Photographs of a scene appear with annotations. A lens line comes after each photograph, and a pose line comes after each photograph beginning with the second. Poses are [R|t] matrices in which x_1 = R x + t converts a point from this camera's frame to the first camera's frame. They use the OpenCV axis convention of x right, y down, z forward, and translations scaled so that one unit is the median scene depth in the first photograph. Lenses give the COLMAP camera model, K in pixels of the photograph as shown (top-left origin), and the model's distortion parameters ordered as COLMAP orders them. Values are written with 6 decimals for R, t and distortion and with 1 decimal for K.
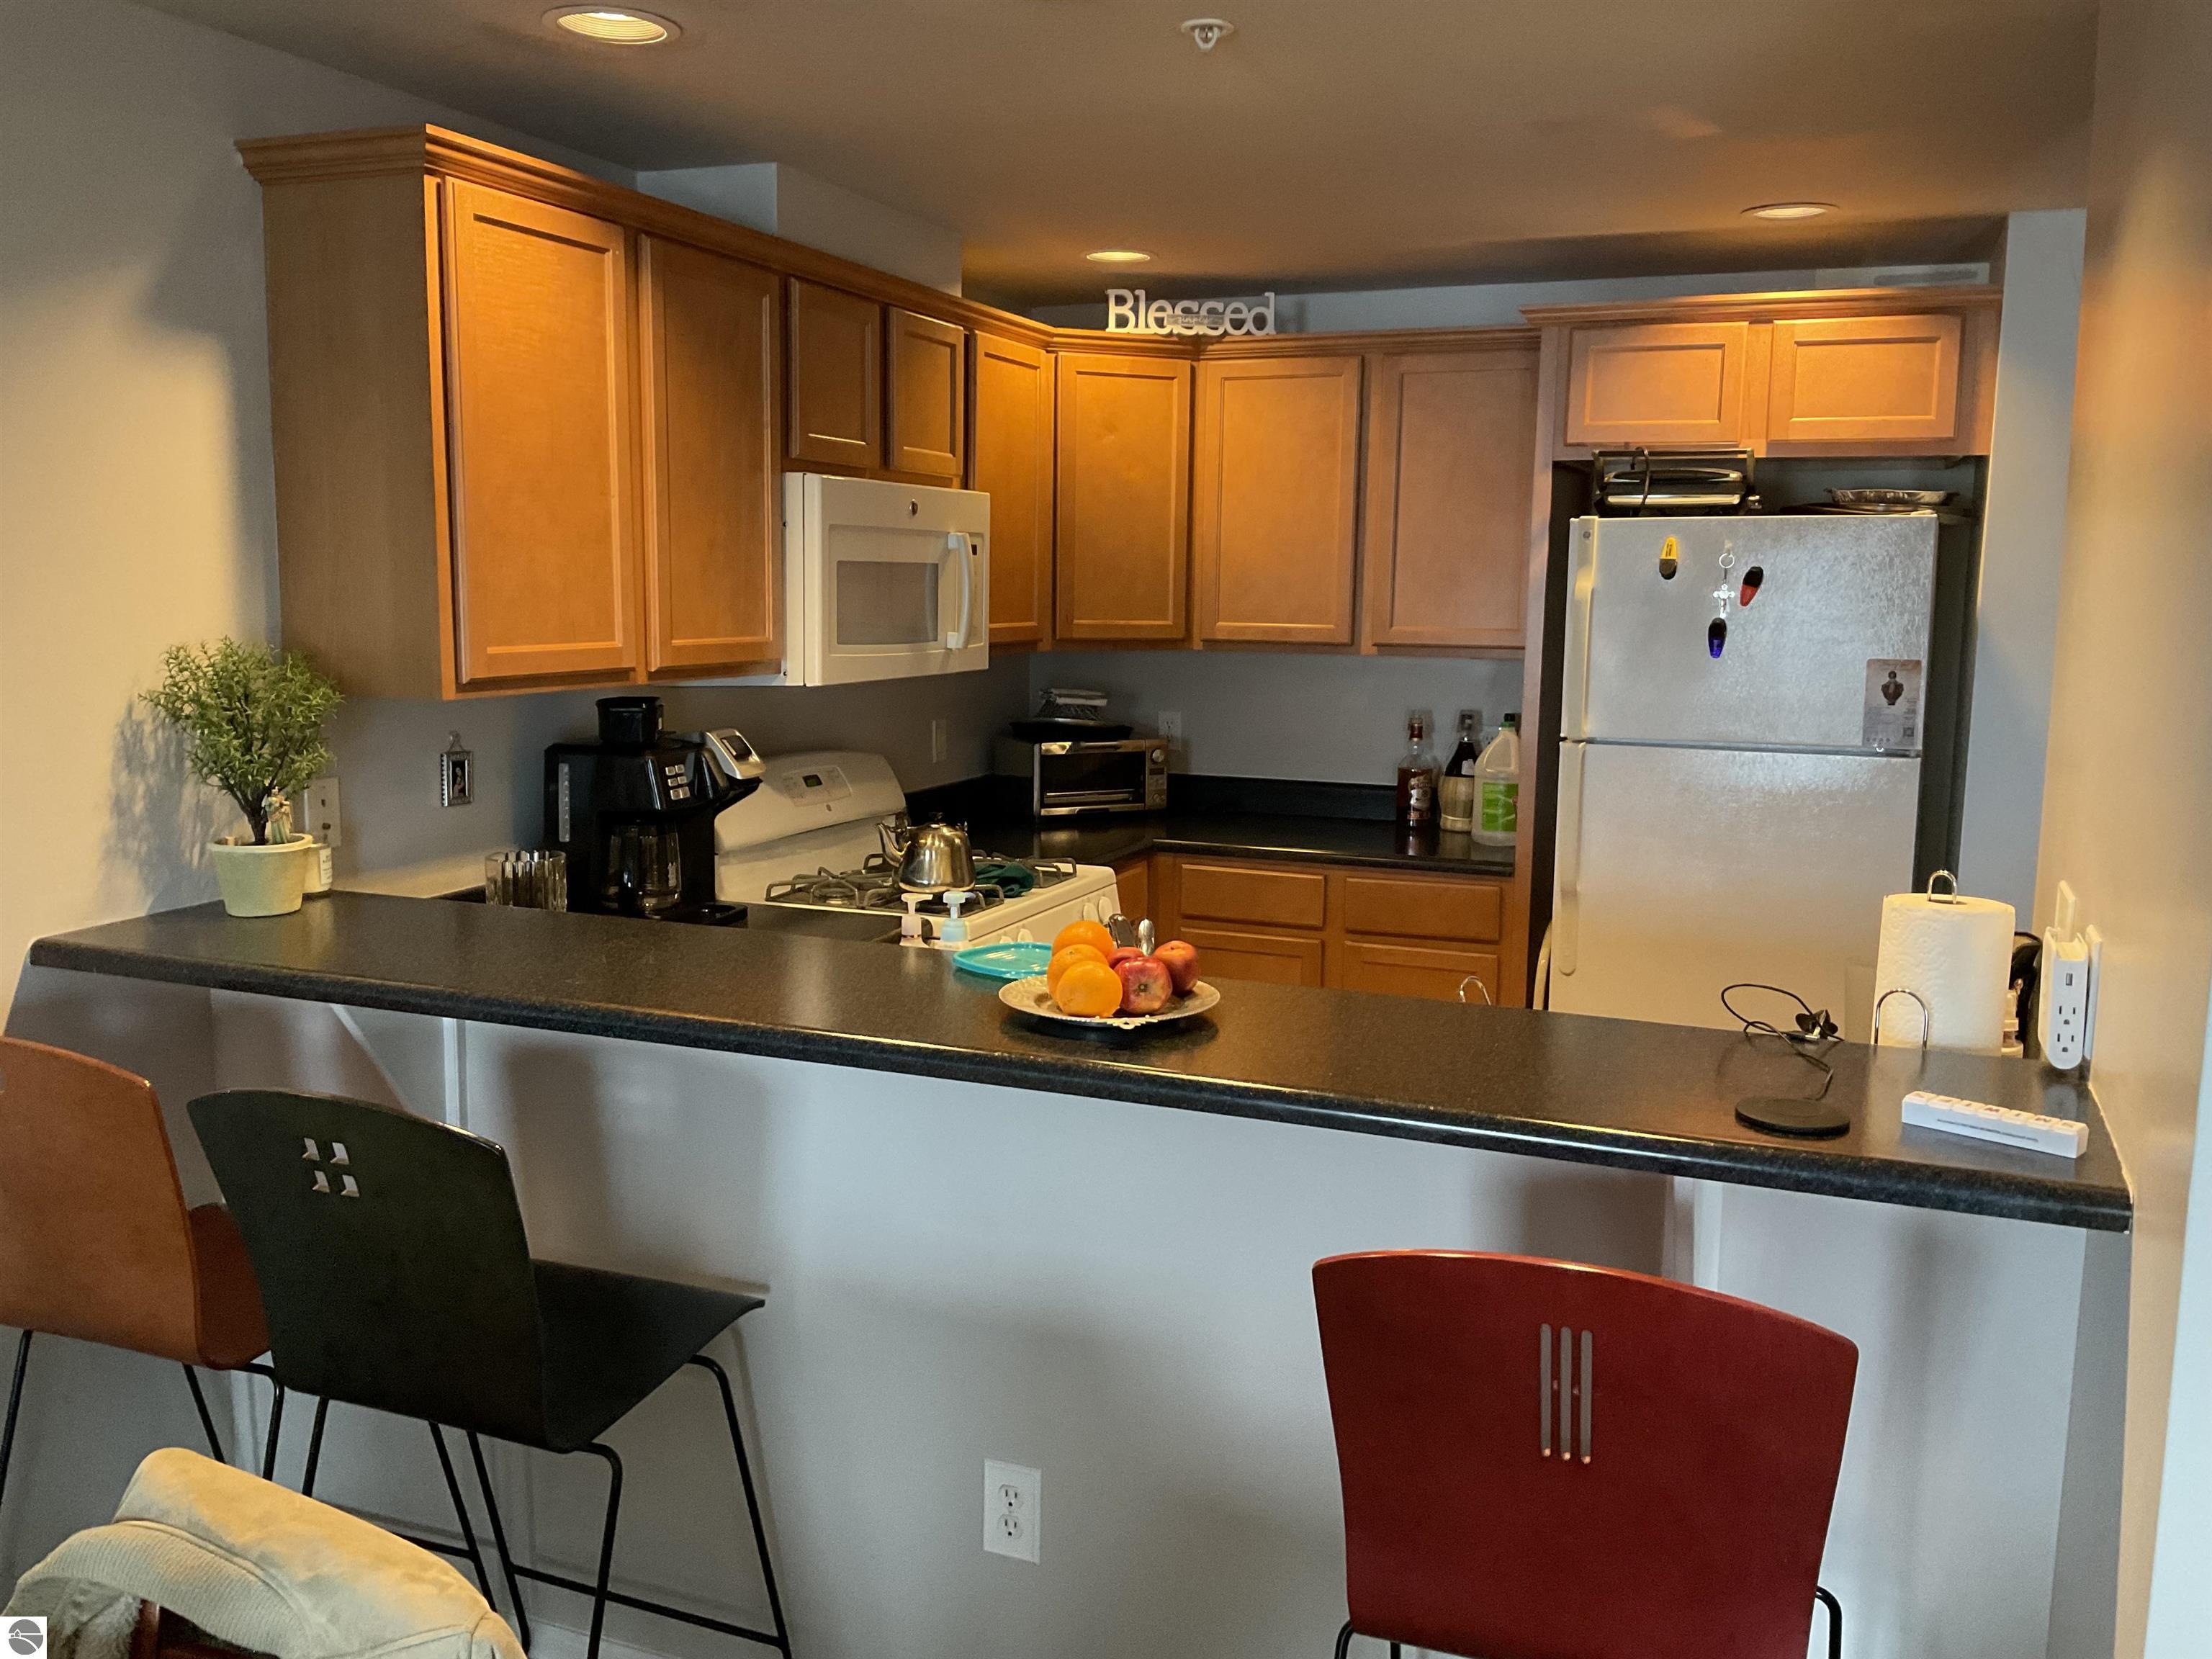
lens RADIAL K [[1831.0, 0, 1106.0], [0, 1831.0, 829.5], [0, 0, 1]] dist [0.086390, -0.151071]
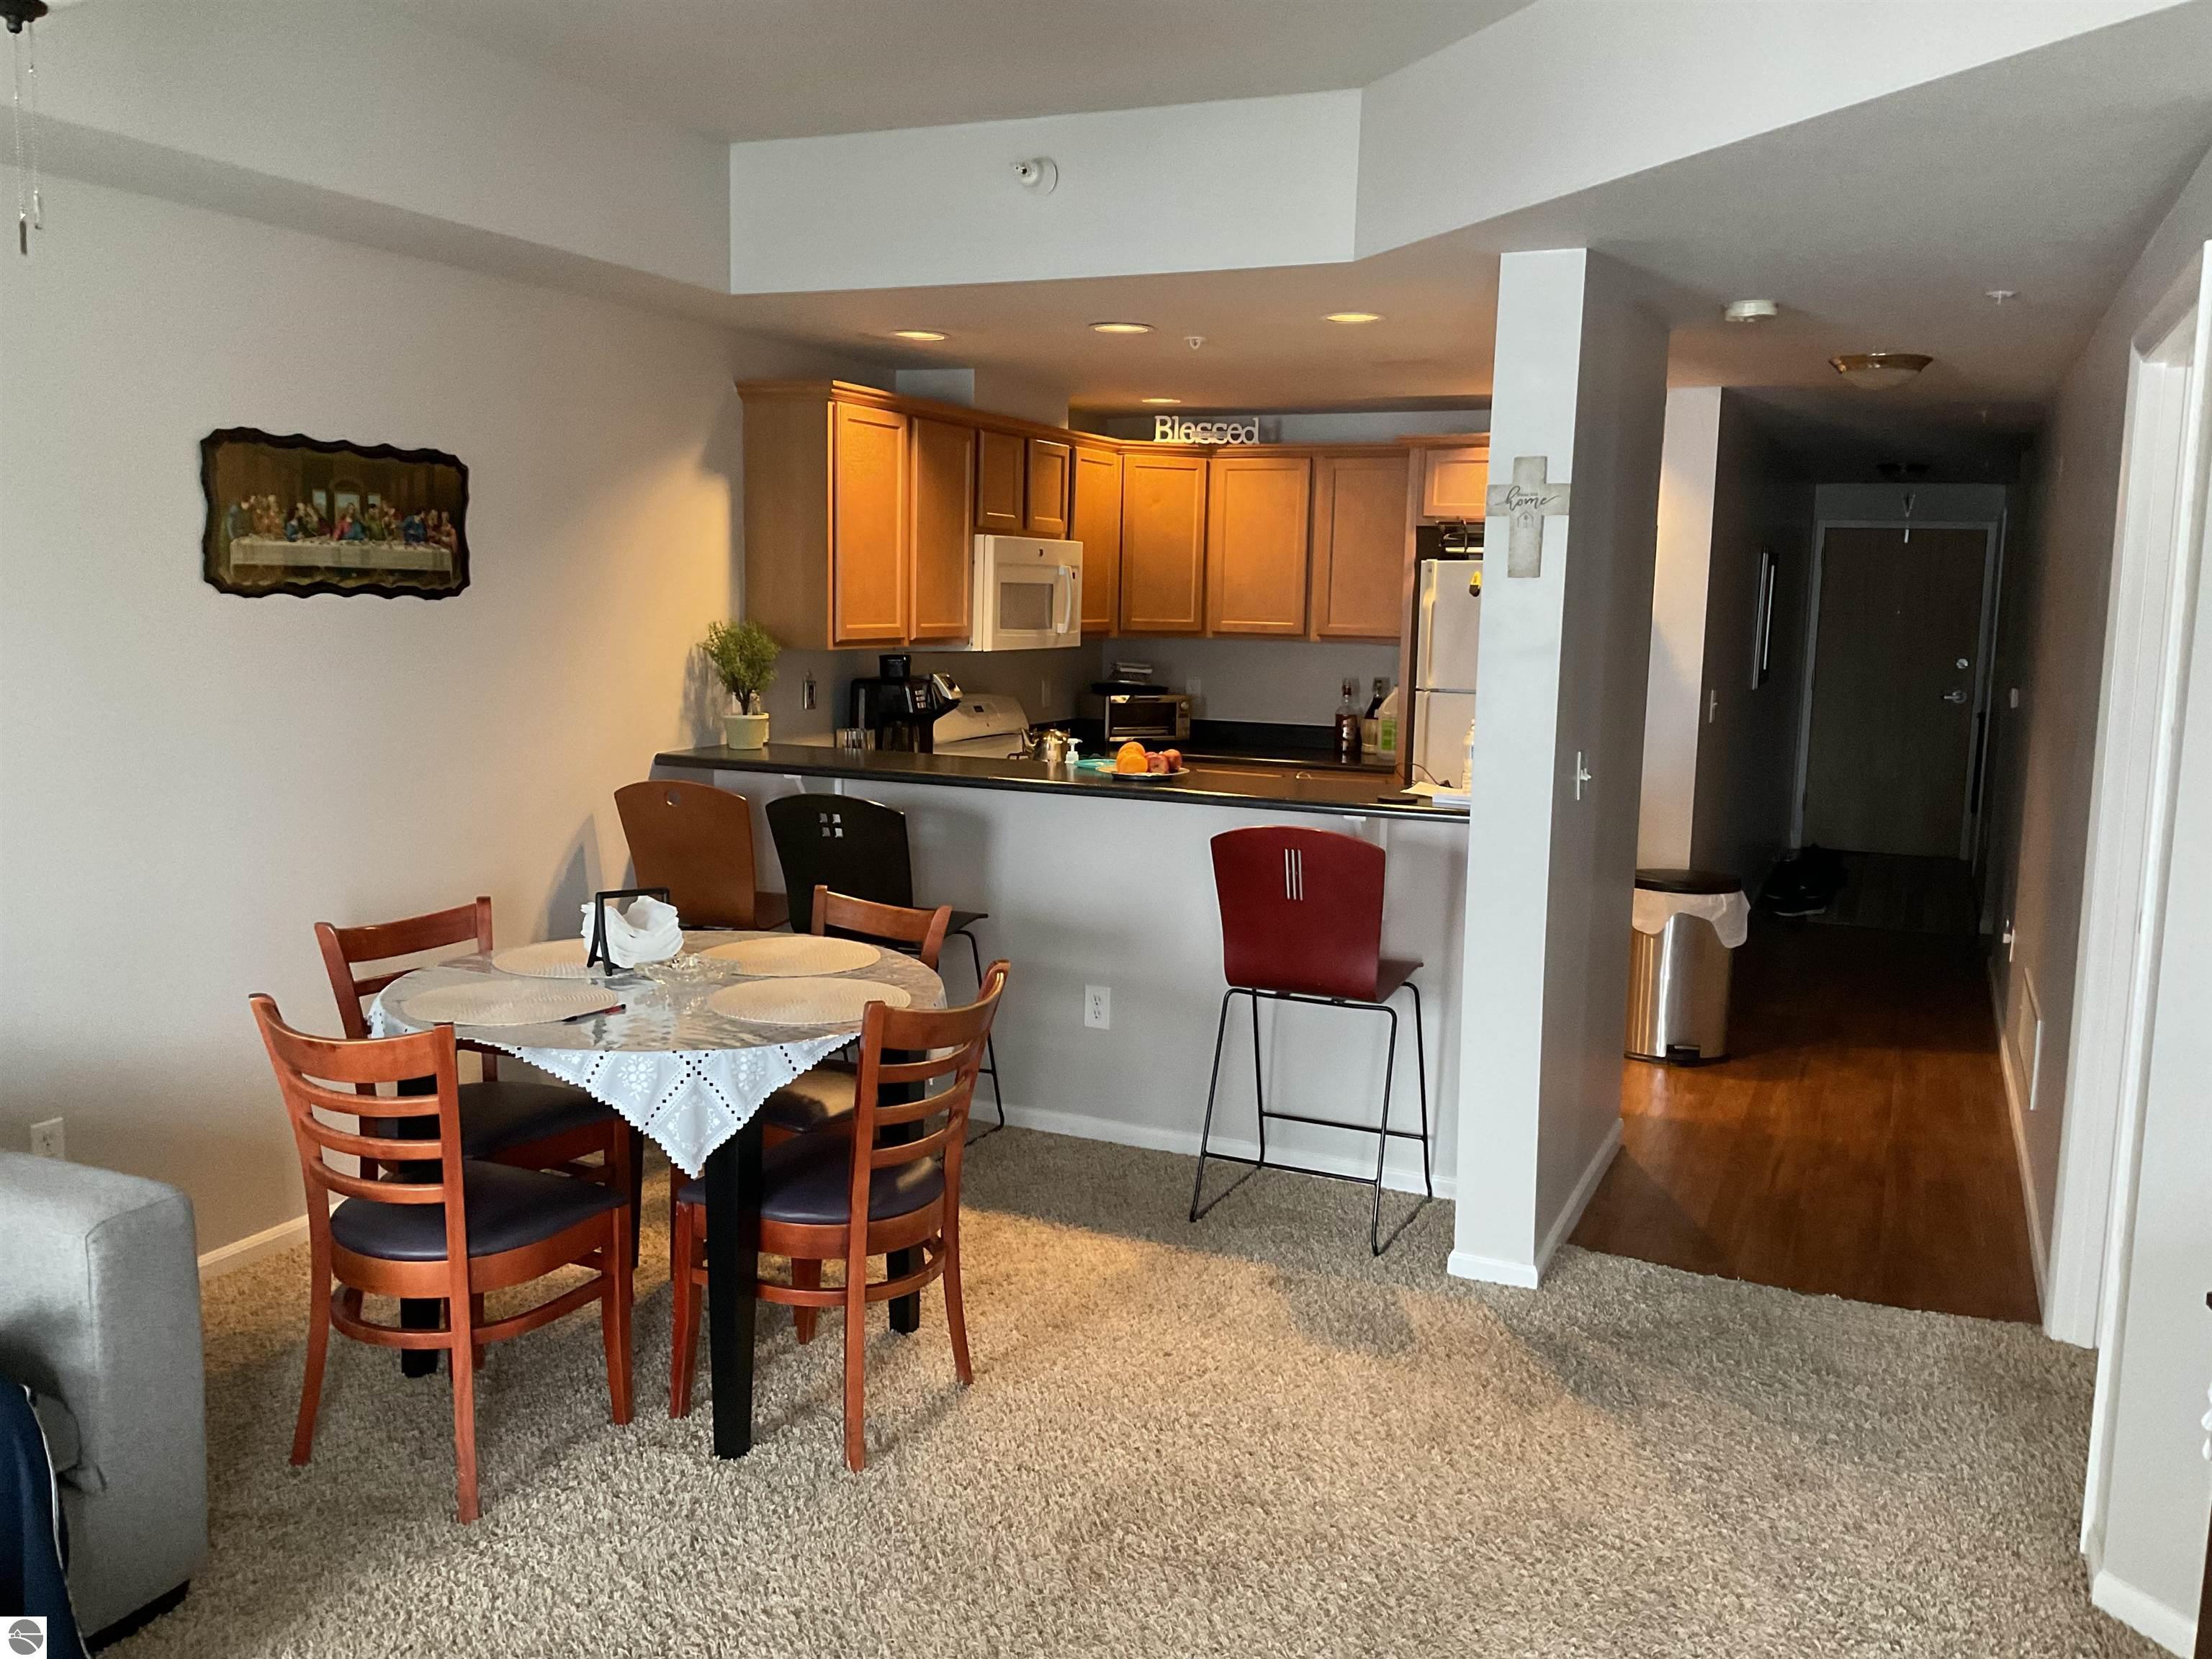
lens RADIAL K [[1831.0, 0, 1106.0], [0, 1831.0, 829.5], [0, 0, 1]] dist [0.086390, -0.151071]
pose [[0.999375, 0.012671, -0.033008, 0.017592], [-0.012913, 0.999891, -0.007149, 0.096200], [0.032914, 0.007571, 0.999430, -0.707438]]
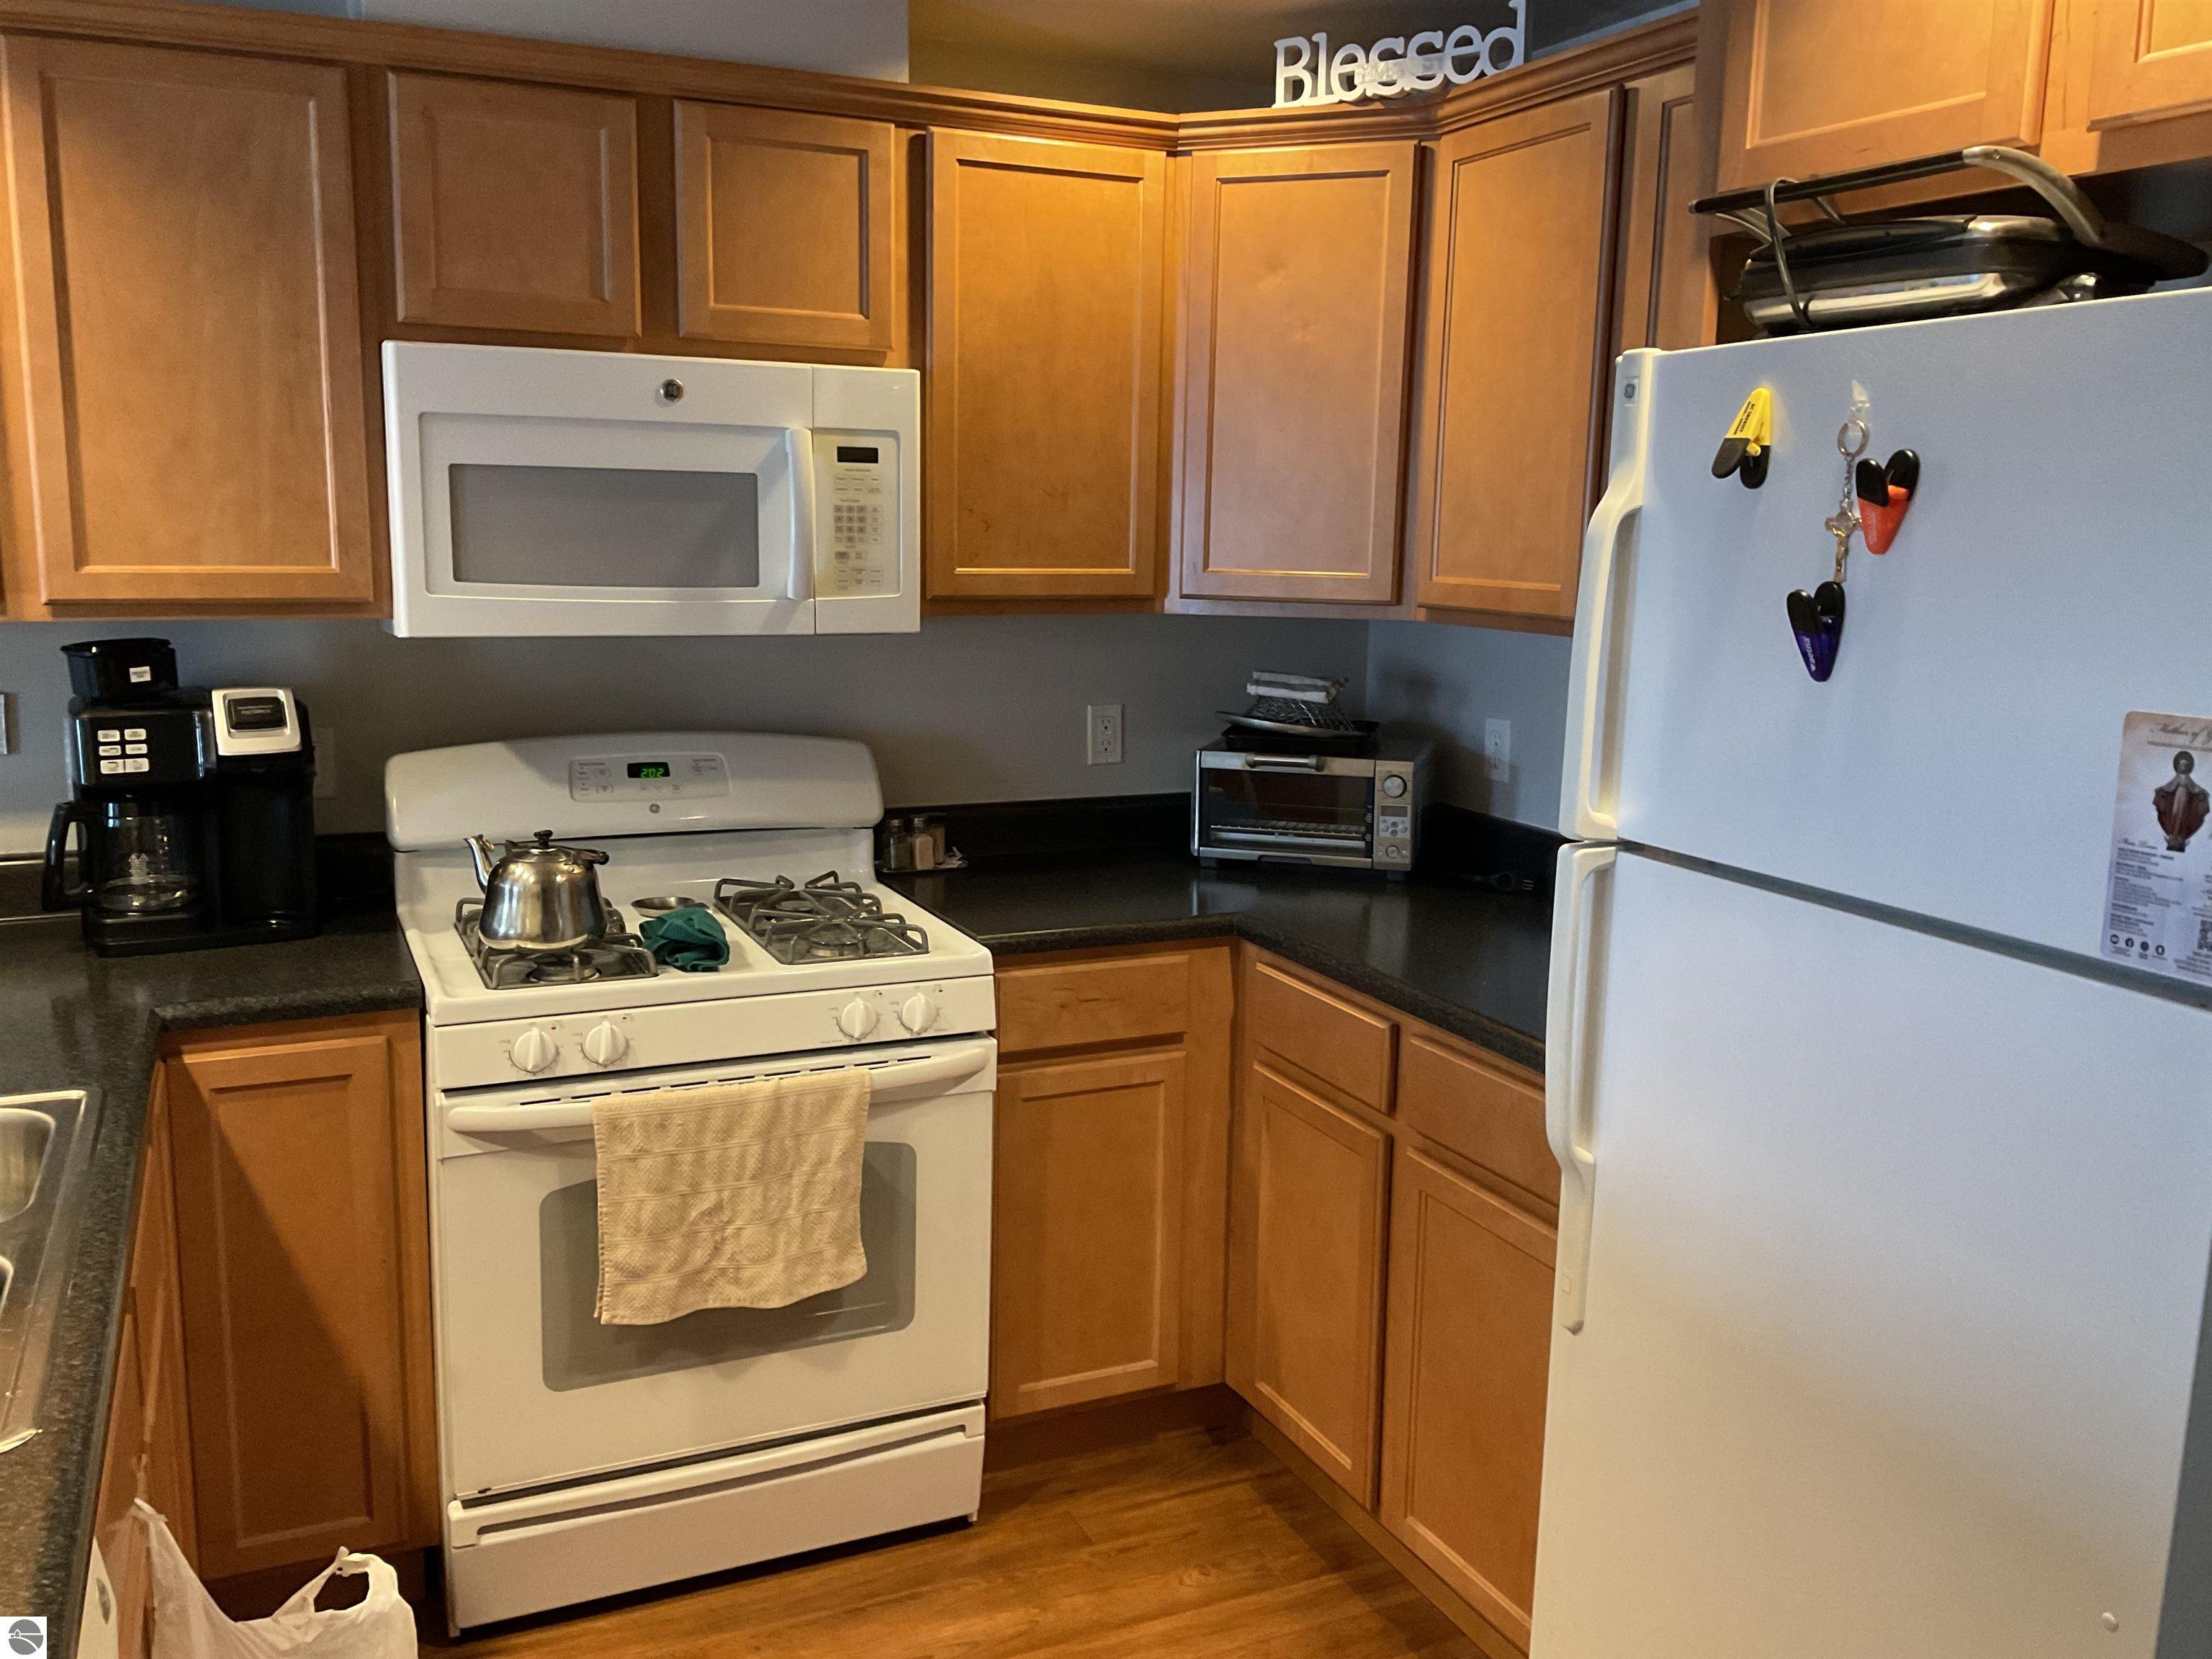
lens RADIAL K [[1831.0, 0, 1106.0], [0, 1831.0, 829.5], [0, 0, 1]] dist [0.086390, -0.151071]
pose [[0.724859, 0.117238, -0.678848, 0.476681], [-0.102252, 0.992807, 0.062277, -0.067003], [0.681267, 0.024272, 0.731633, 0.572076]]
